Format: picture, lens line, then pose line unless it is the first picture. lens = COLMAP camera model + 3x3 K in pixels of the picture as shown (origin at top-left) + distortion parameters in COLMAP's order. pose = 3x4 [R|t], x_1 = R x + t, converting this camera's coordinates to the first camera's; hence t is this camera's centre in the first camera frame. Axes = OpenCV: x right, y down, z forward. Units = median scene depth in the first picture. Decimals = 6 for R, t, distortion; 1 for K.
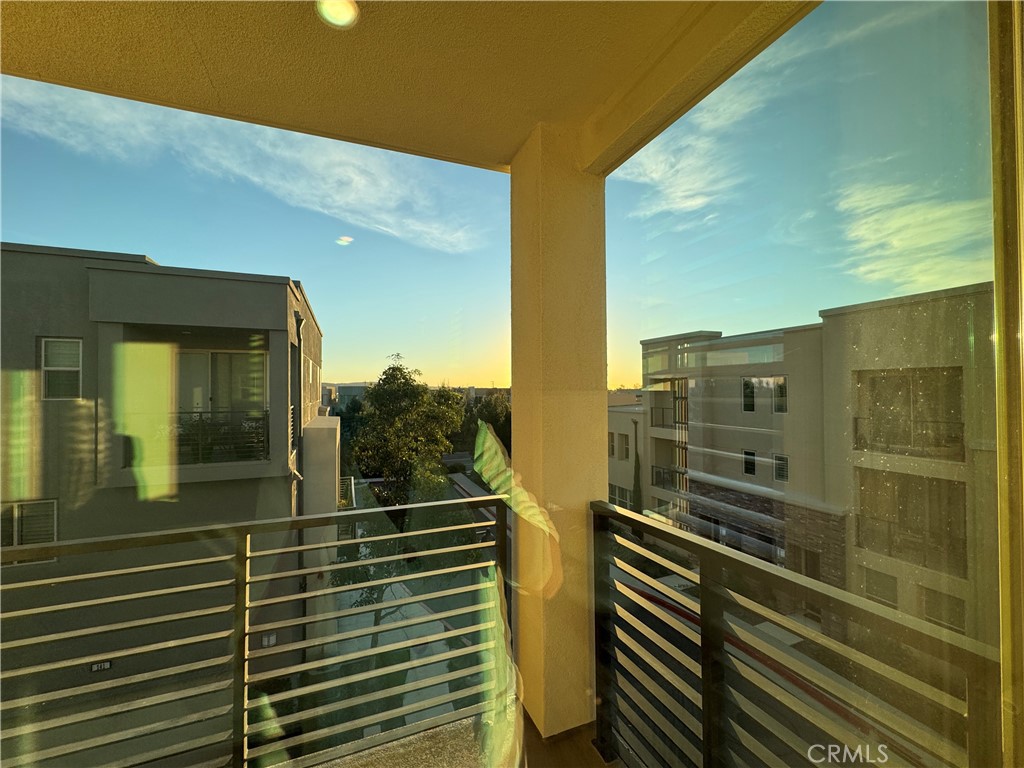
lens RADIAL K [[410.4, 0, 507.4], [0, 410.4, 385.7], [0, 0, 1]] dist [-0.001426, 0.000325]
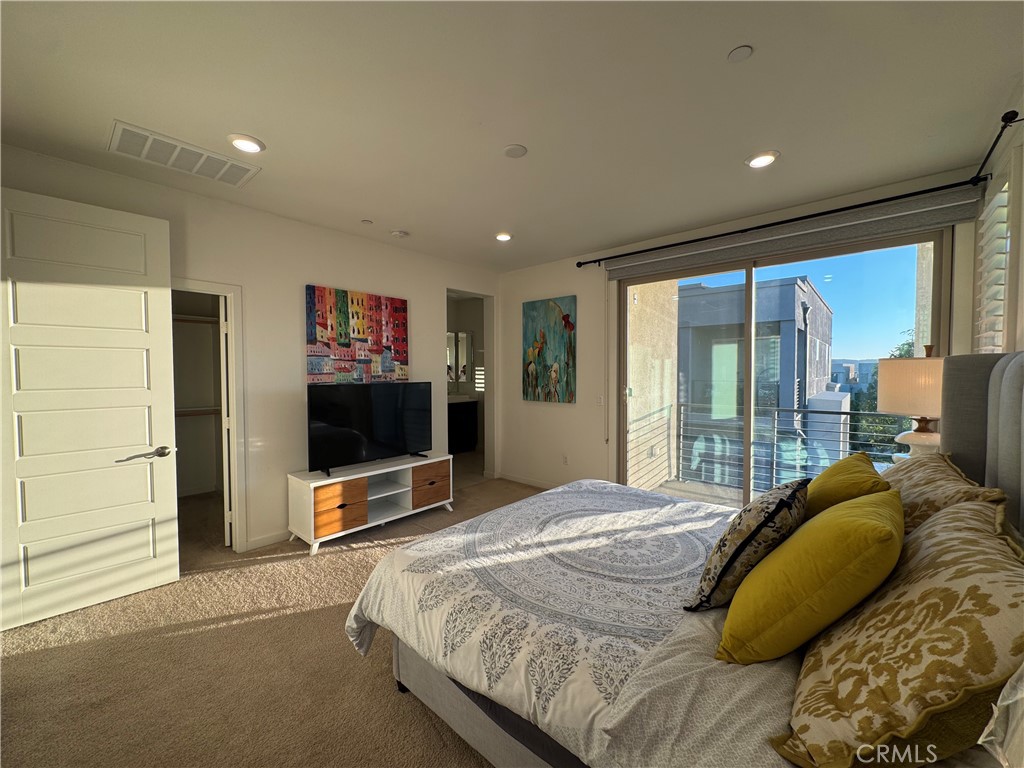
lens RADIAL K [[410.4, 0, 507.6], [0, 410.4, 382.0], [0, 0, 1]] dist [-0.001426, 0.000325]
pose [[0.448435, 0.028403, -0.893364, 0.185938], [0.010251, 0.999266, 0.036916, 0.003173], [0.893757, -0.025713, 0.447815, -0.334812]]
